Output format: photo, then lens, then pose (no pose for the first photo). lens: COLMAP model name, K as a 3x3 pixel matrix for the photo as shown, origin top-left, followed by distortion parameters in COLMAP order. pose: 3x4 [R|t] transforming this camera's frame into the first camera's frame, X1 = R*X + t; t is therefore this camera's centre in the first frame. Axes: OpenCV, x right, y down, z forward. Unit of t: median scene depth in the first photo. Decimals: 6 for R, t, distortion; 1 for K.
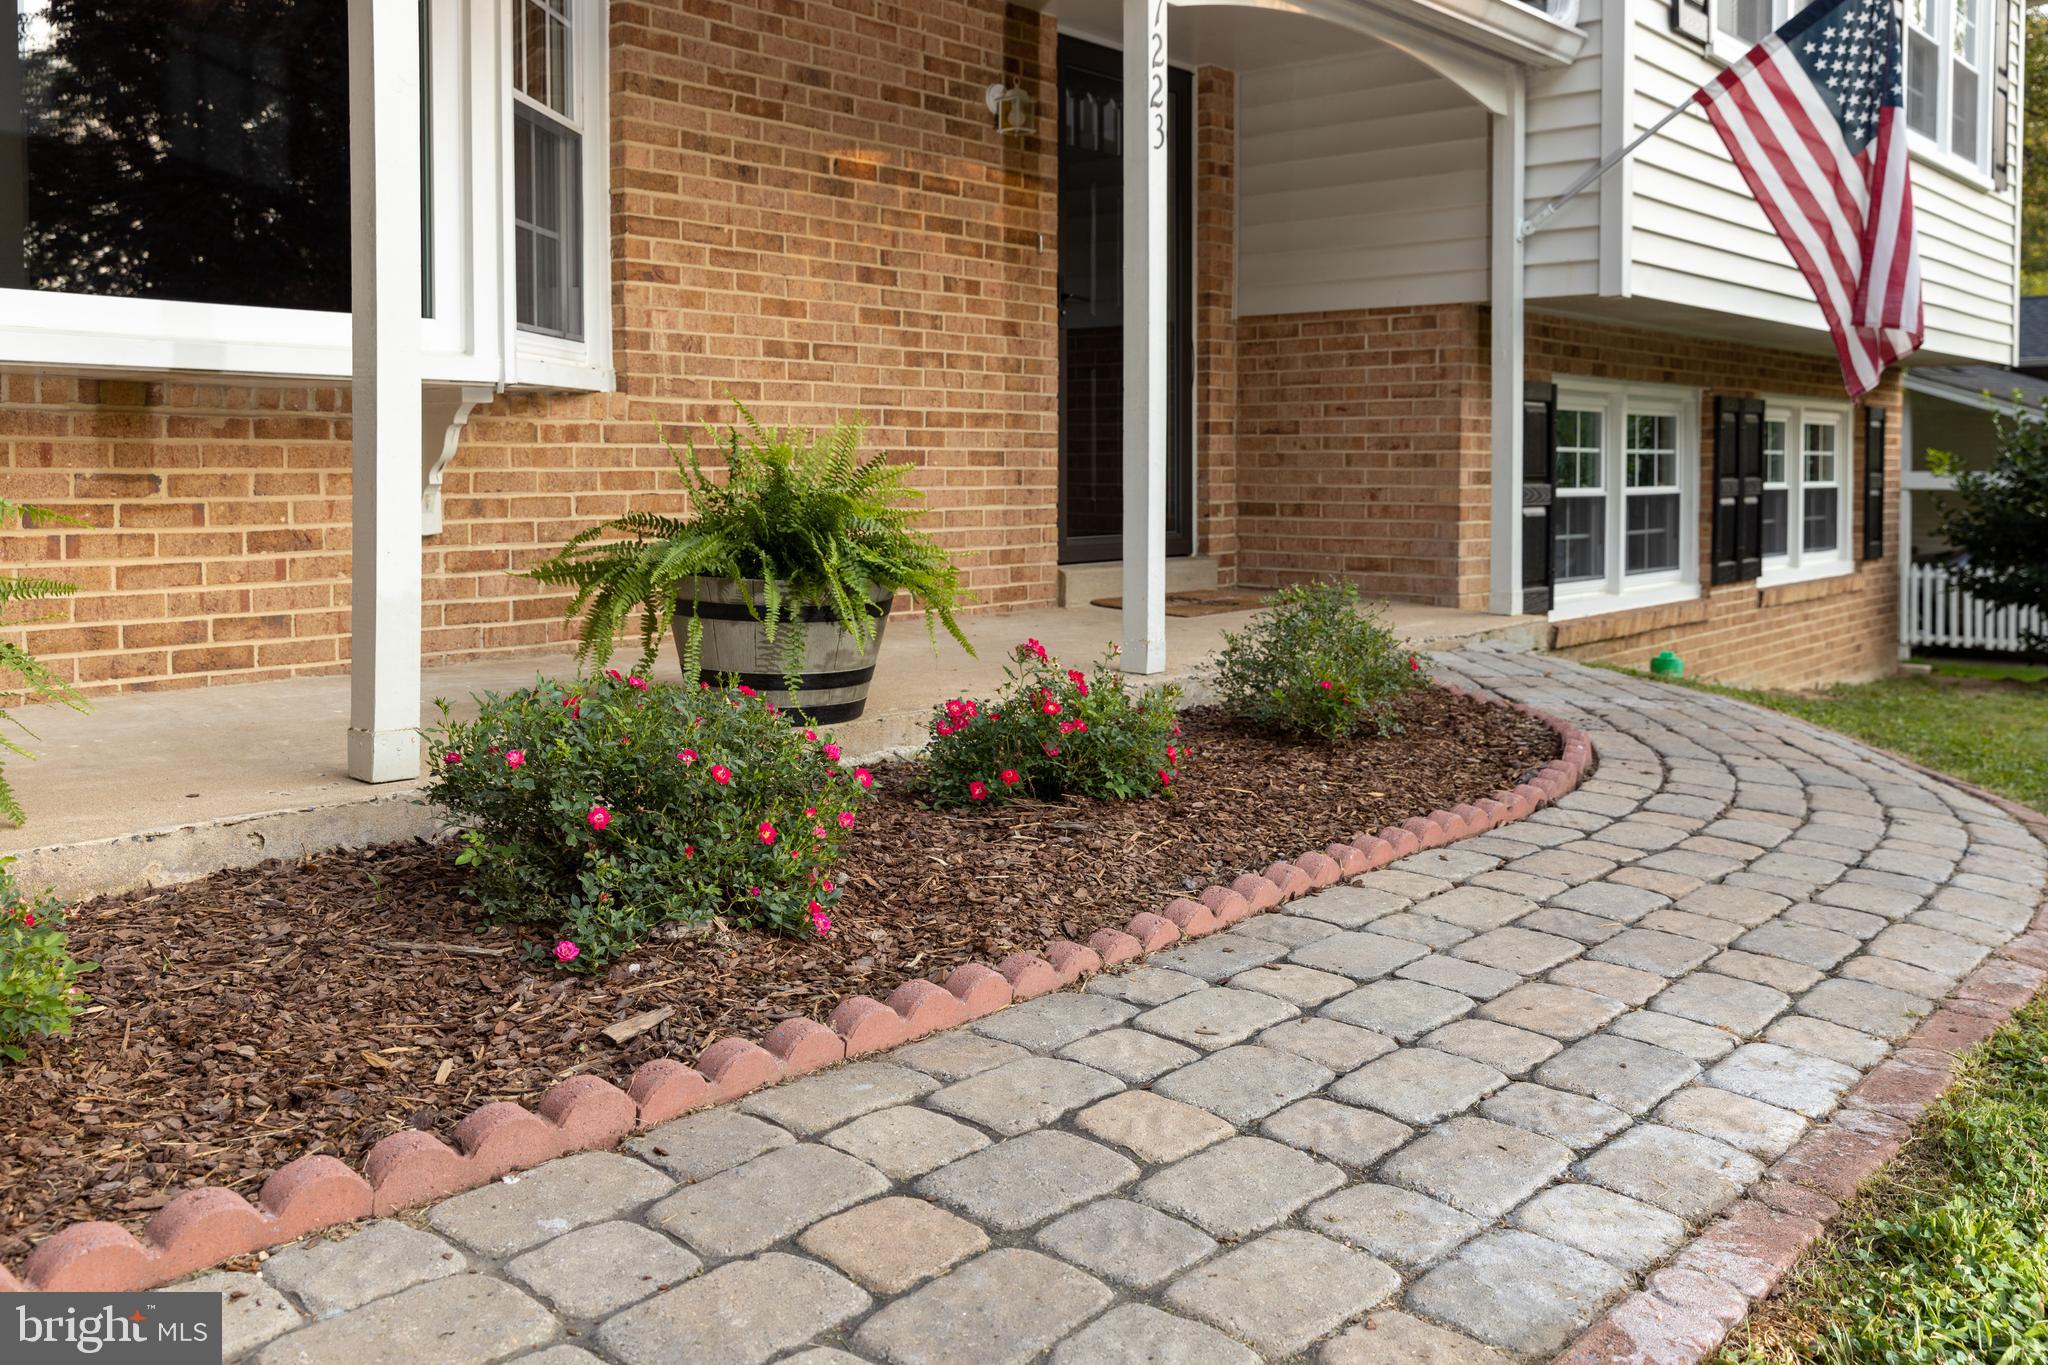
lens RADIAL K [[1748.5, 0, 1030.2], [0, 1748.5, 497.2], [0, 0, 1]] dist [-0.001501, 0.001514]
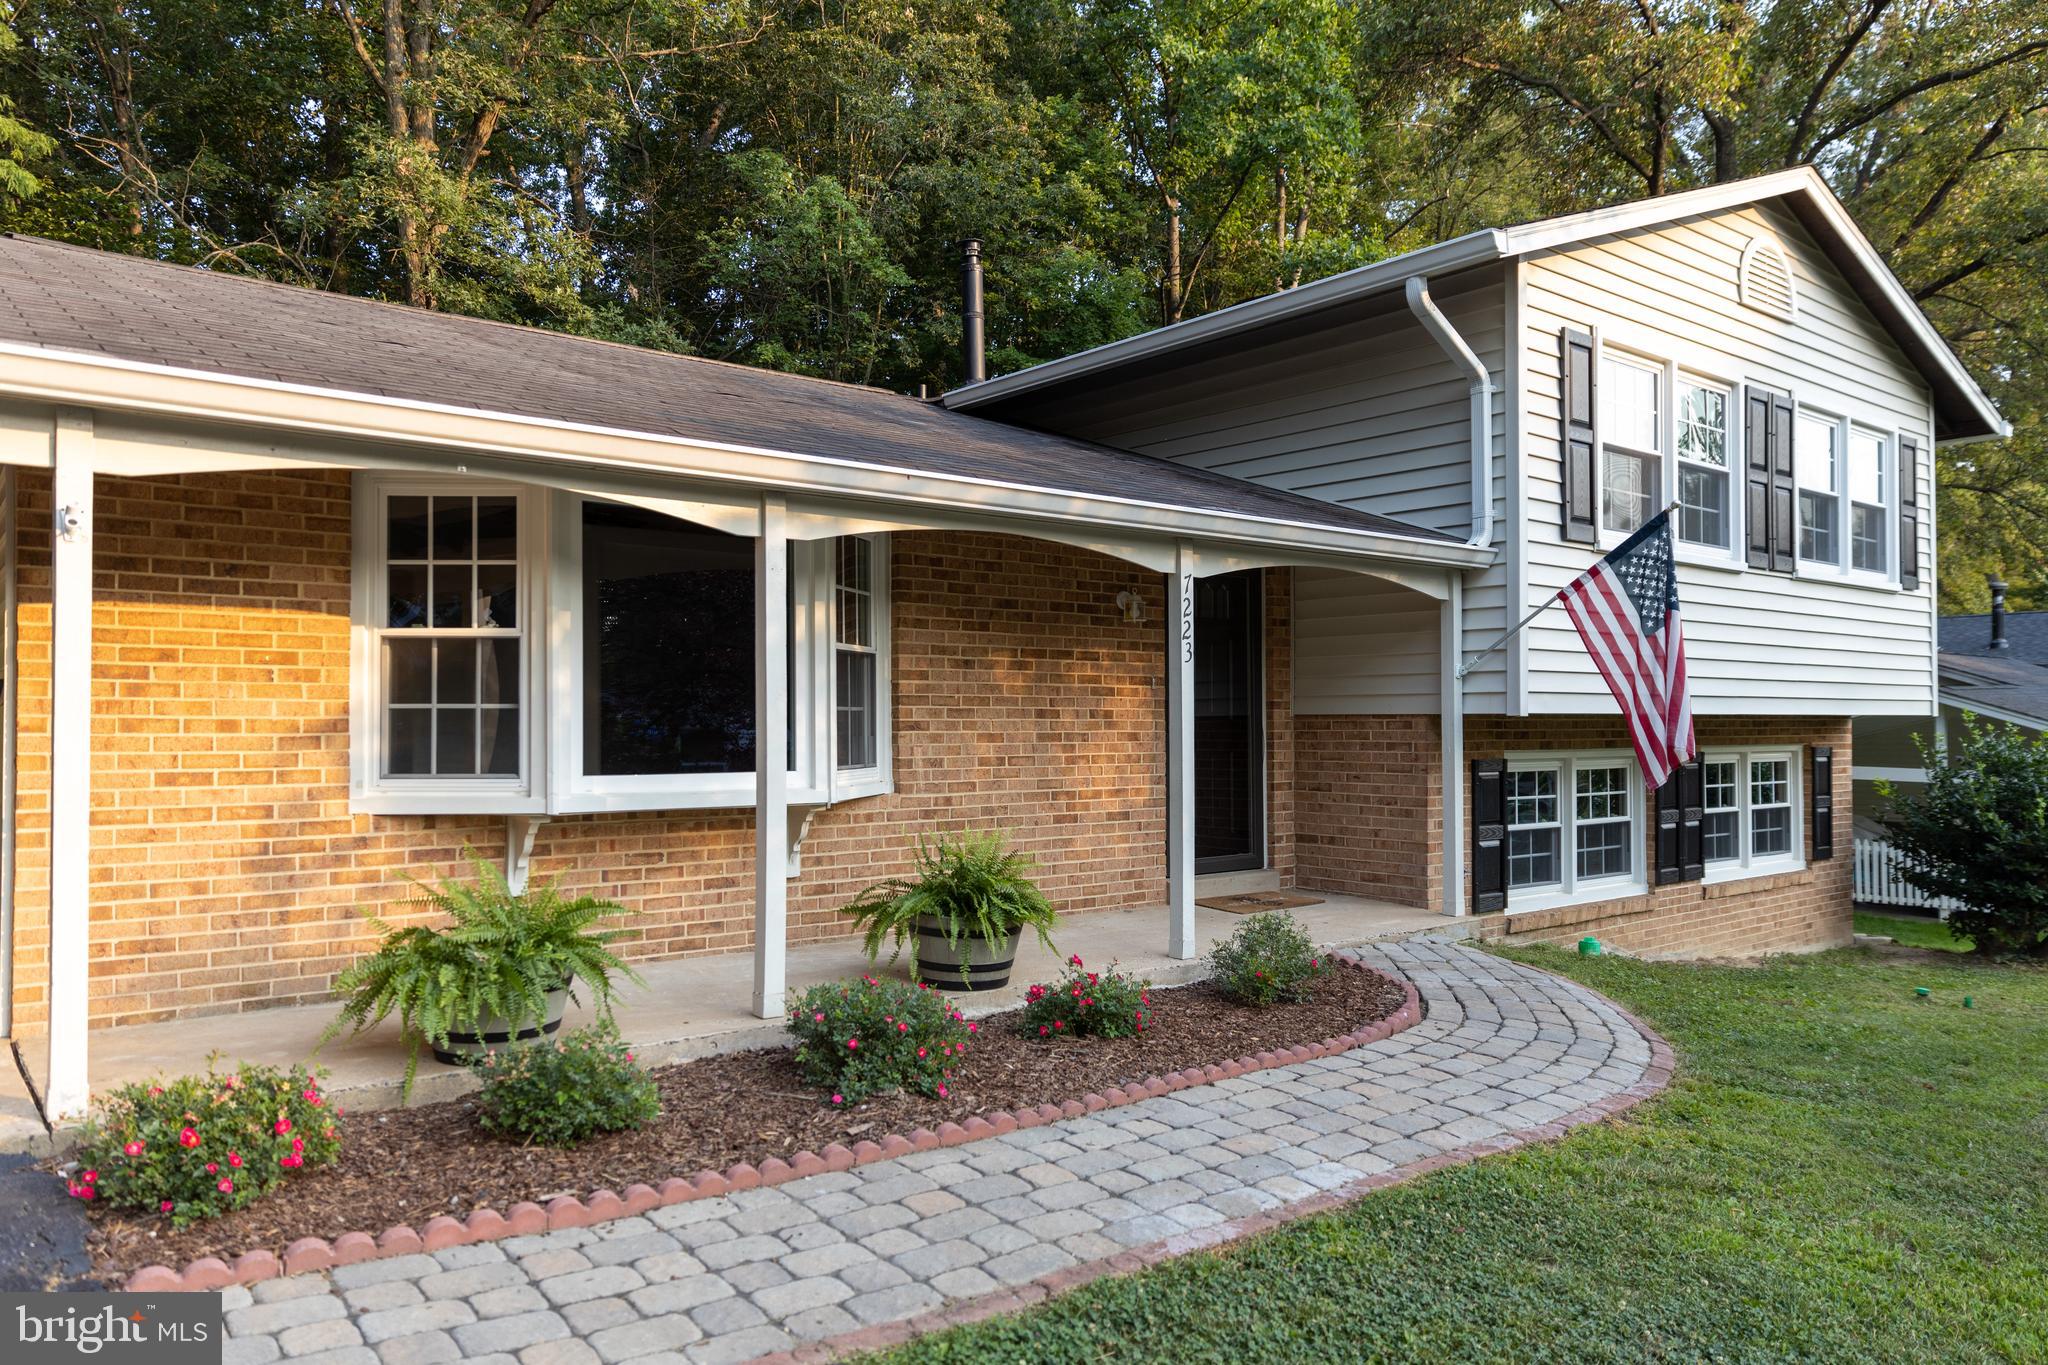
lens RADIAL K [[1411.5, 0, 1028.1], [0, 1411.5, 698.3], [0, 0, 1]] dist [0.011655, 0.001696]
pose [[0.984316, -0.006083, -0.176311, 0.164580], [-0.000705, 0.999262, -0.038411, -0.105929], [0.176415, 0.037933, 0.983585, -0.433409]]
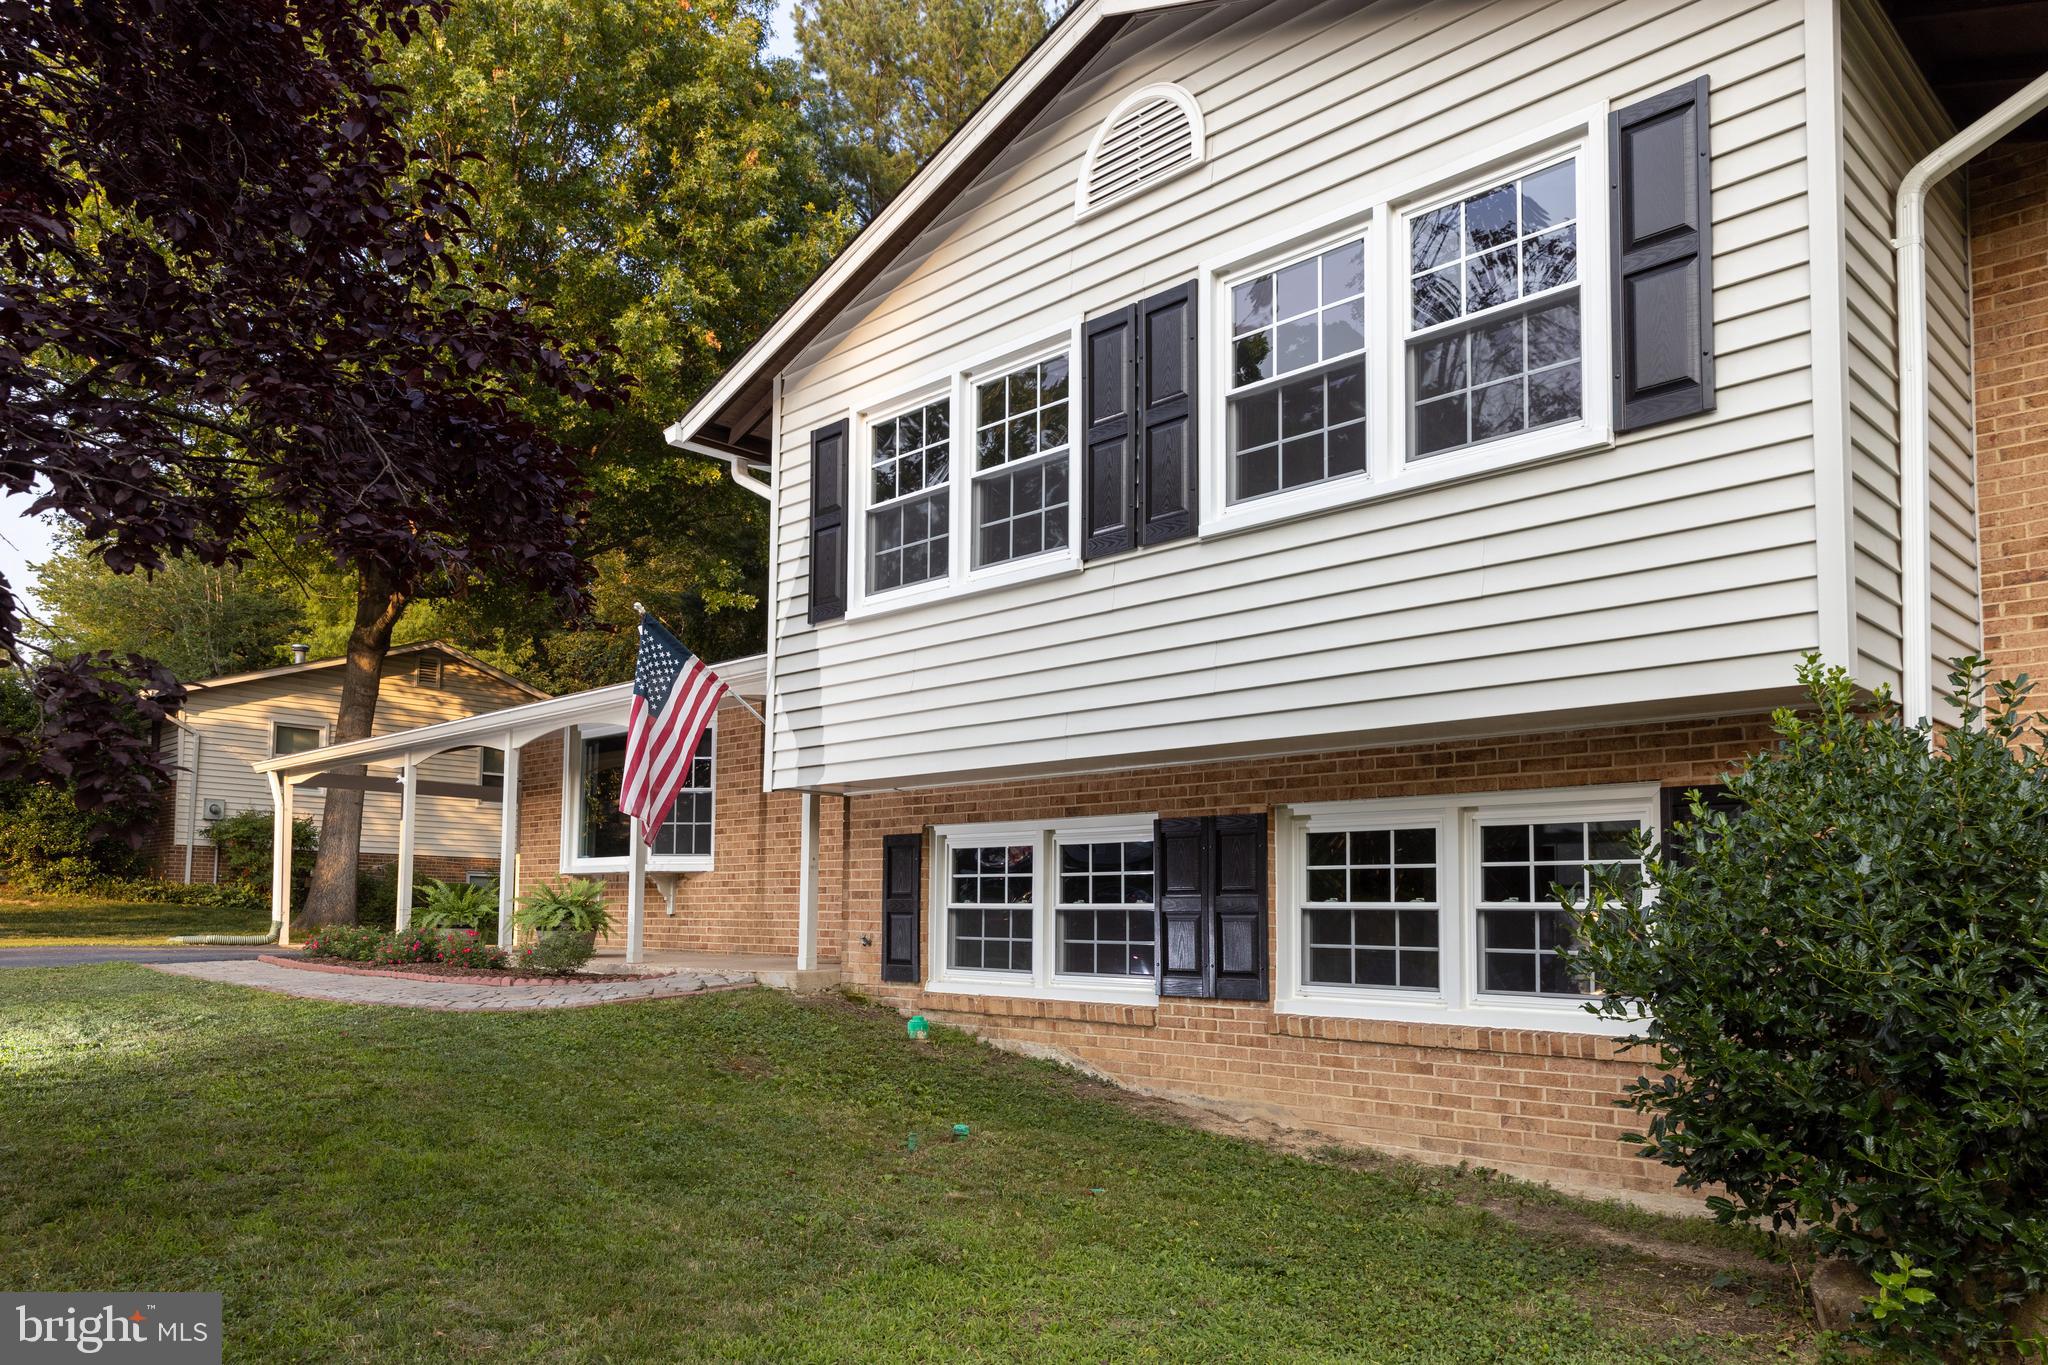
lens RADIAL K [[1411.5, 0, 1041.6], [0, 1411.5, 822.7], [0, 0, 1]] dist [0.011655, 0.001696]
pose [[-0.063018, -0.074487, -0.995229, 2.318872], [-0.031751, 0.996856, -0.072598, 0.018816], [0.997507, 0.027025, -0.065185, 1.809066]]
